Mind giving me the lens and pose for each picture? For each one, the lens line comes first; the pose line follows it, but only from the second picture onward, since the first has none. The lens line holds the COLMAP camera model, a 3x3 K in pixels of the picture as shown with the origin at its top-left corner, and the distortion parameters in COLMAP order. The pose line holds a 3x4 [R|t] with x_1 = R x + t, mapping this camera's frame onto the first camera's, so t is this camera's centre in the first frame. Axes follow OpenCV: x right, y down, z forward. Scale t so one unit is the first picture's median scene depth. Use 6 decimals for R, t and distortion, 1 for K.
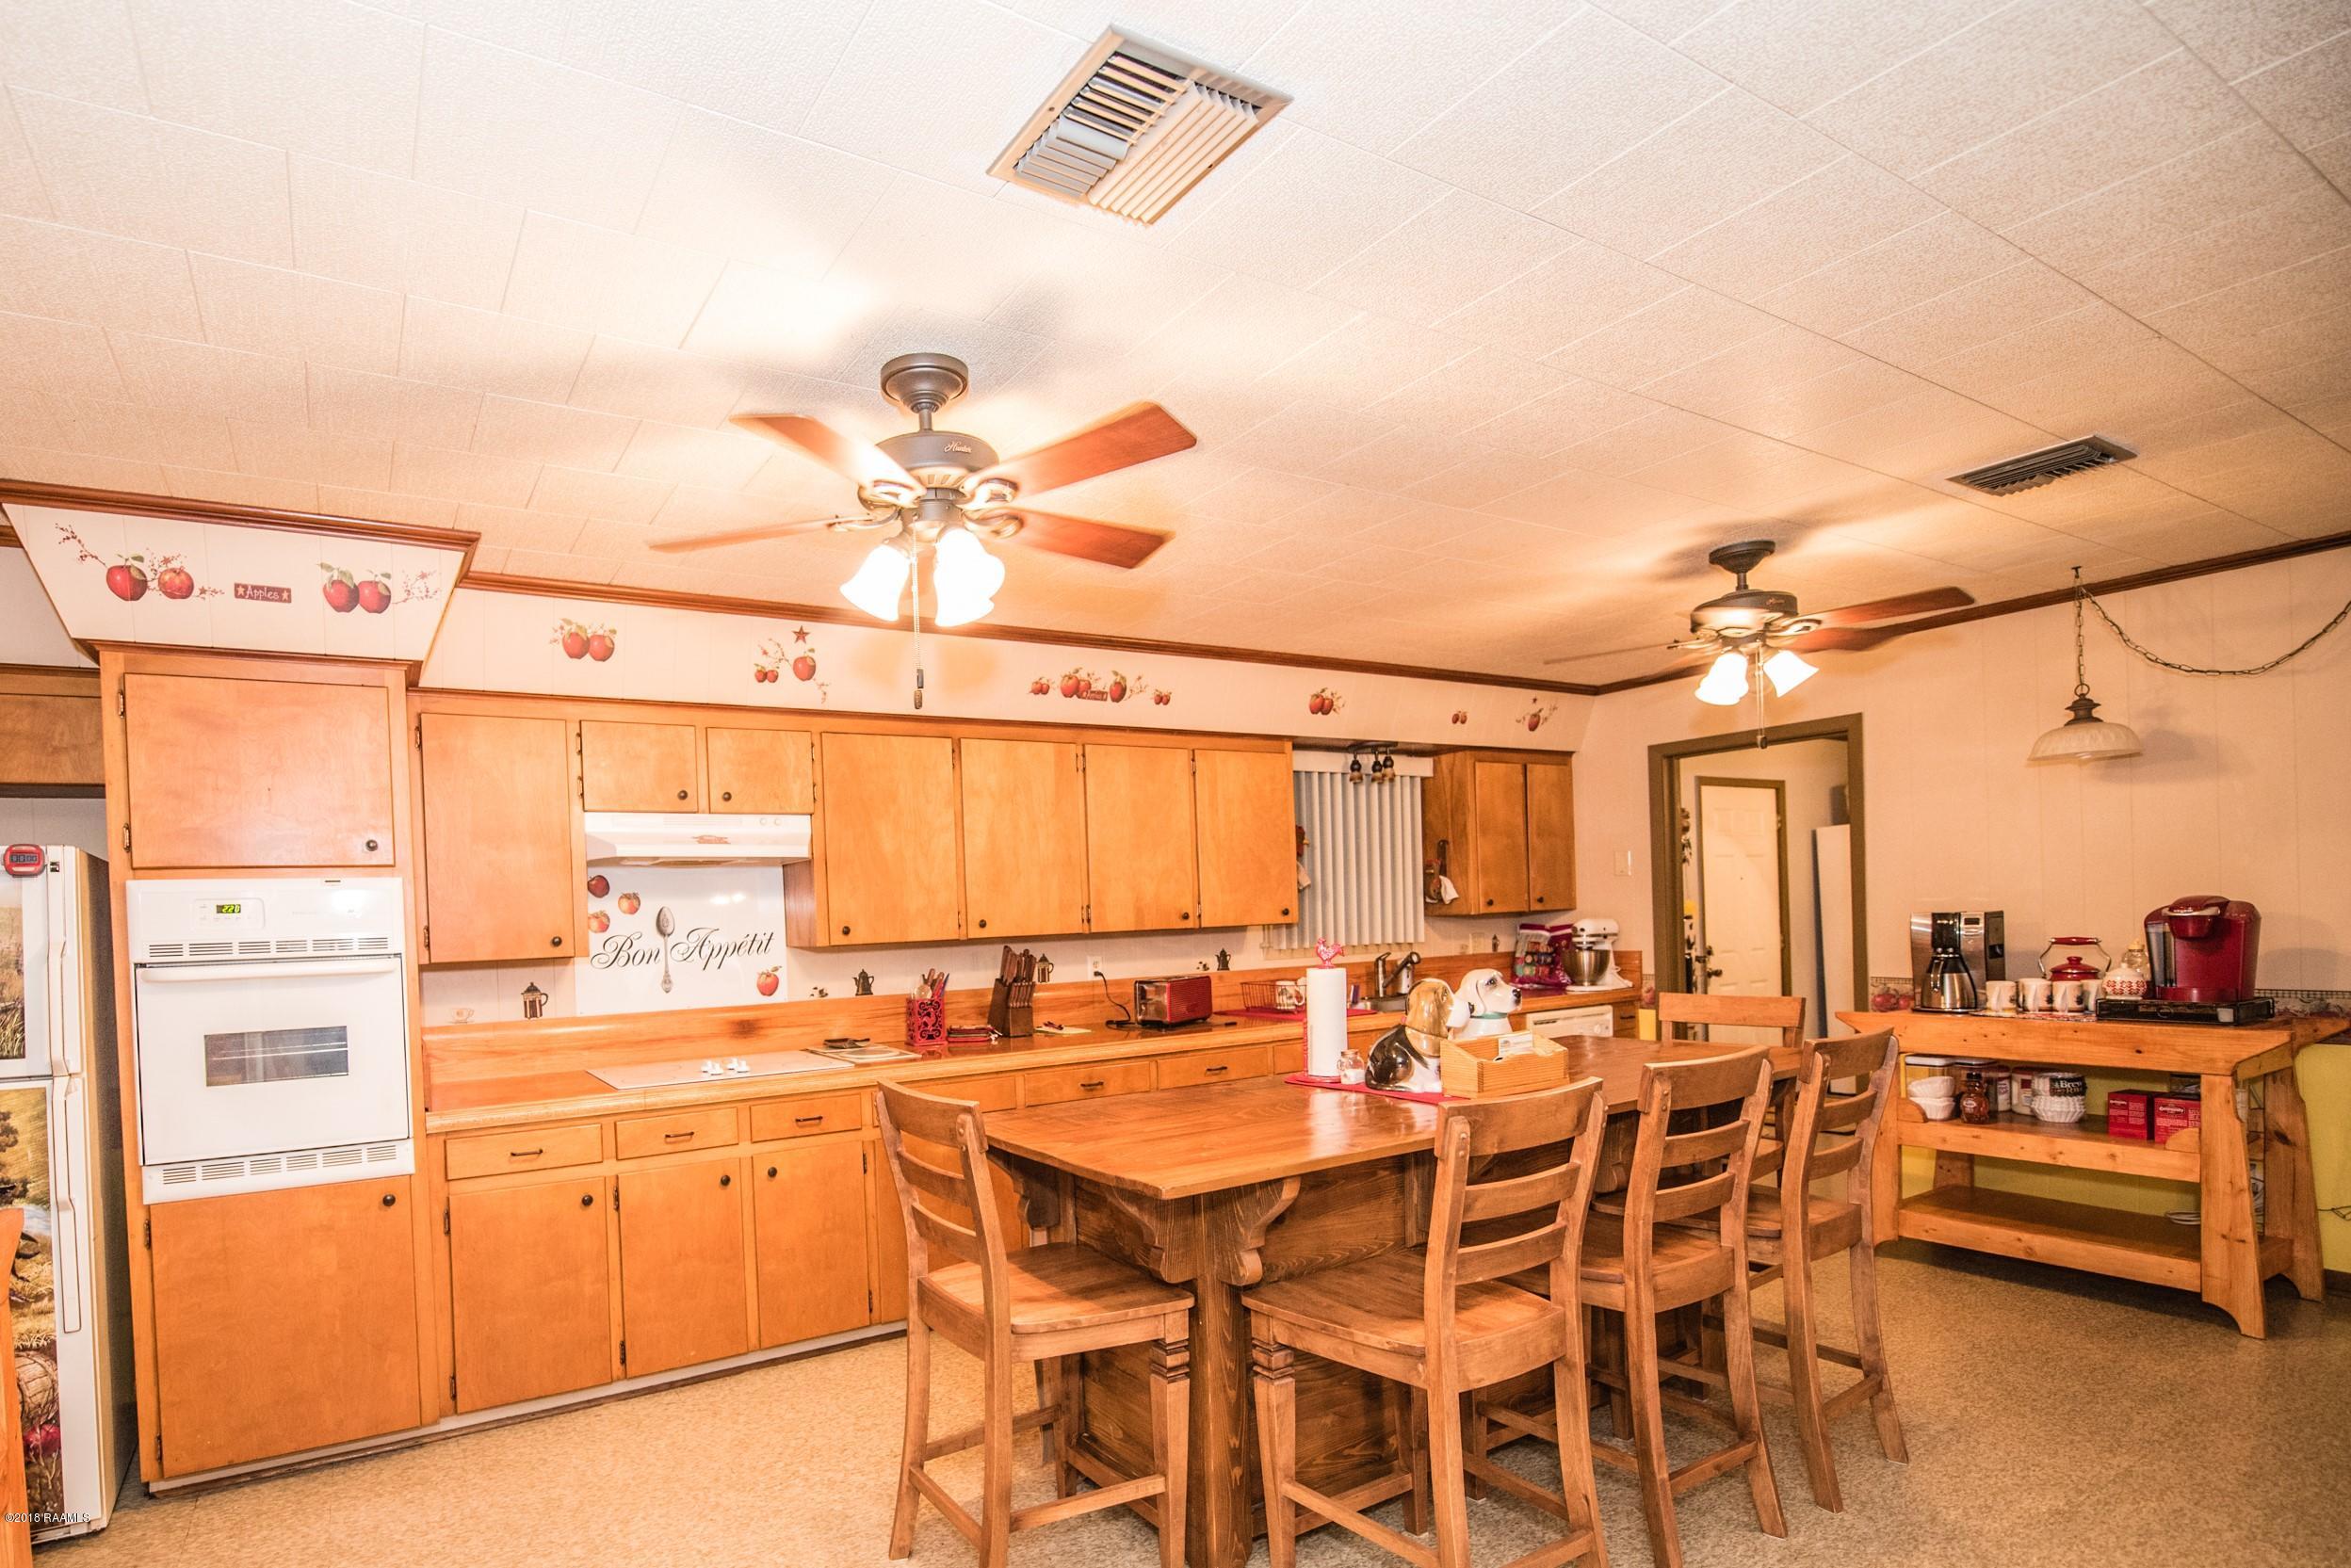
lens RADIAL K [[962.6, 0, 1099.5], [0, 962.6, 858.5], [0, 0, 1]] dist [-0.011989, -0.000687]
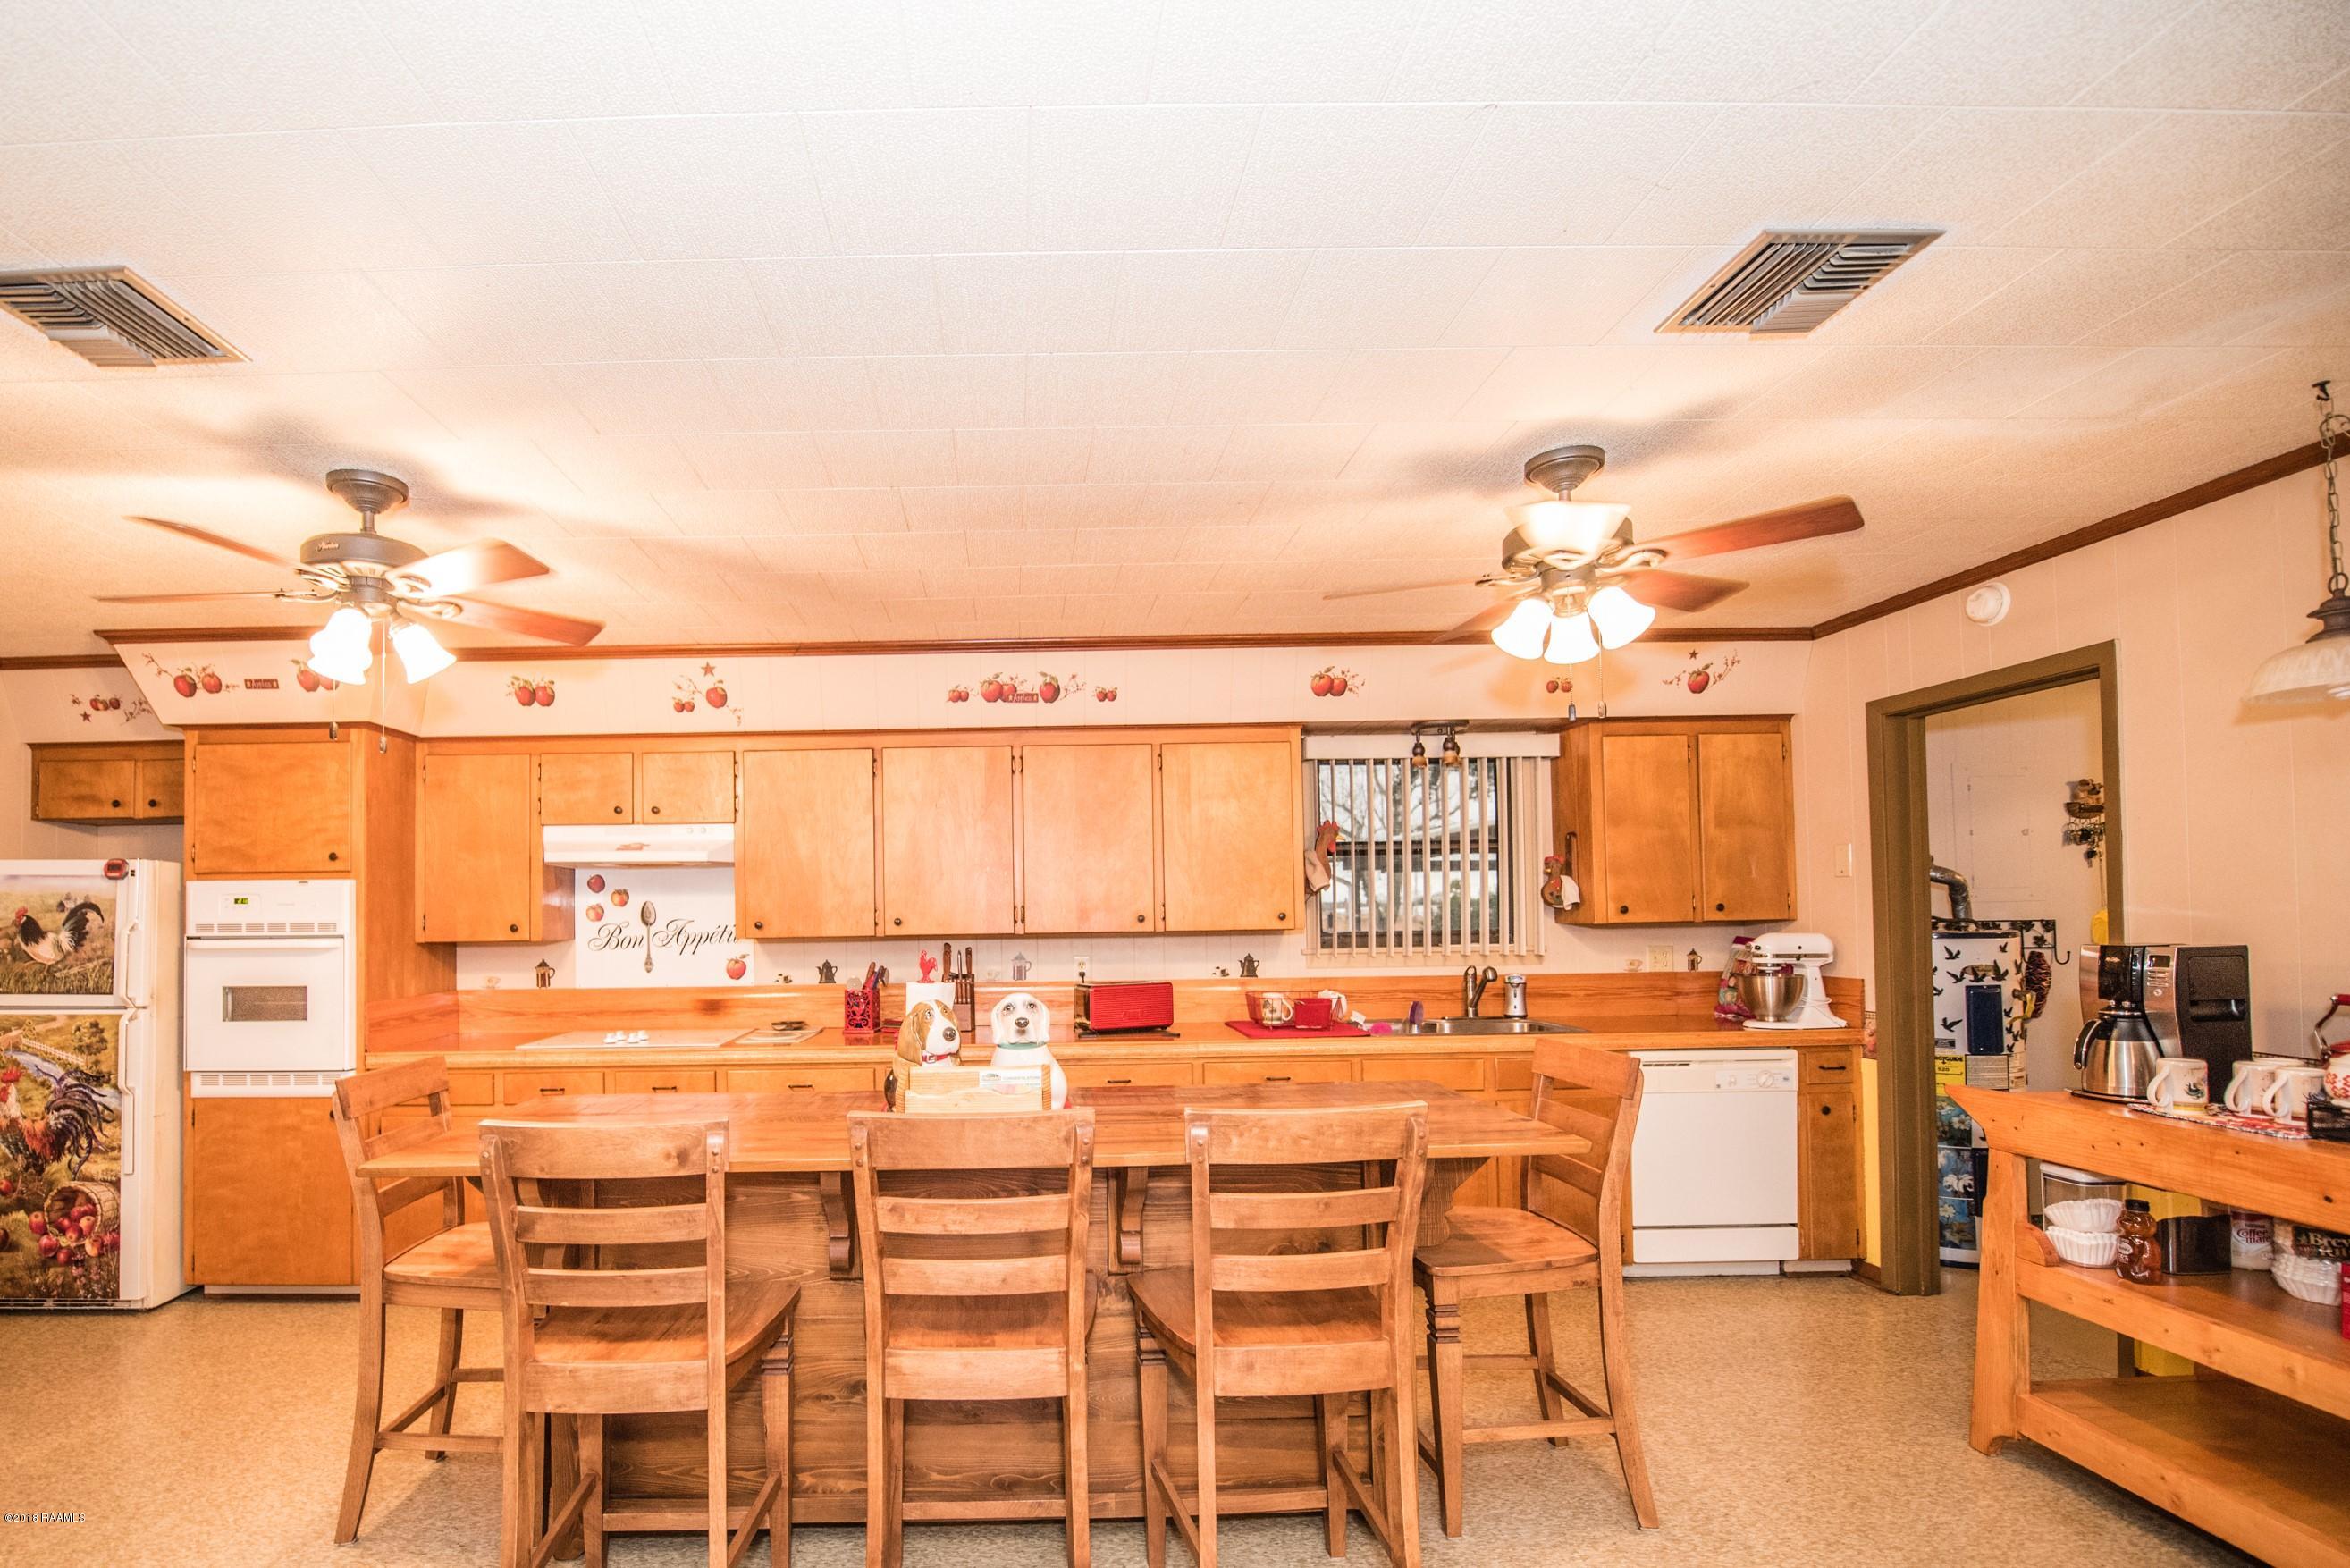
lens RADIAL K [[962.3, 0, 1100.1], [0, 962.3, 828.5], [0, 0, 1]] dist [-0.011989, -0.000687]
pose [[0.908699, -0.013218, -0.417242, 0.538176], [0.005399, 0.999787, -0.019916, -0.013231], [0.417416, 0.015846, 0.908577, 0.130748]]
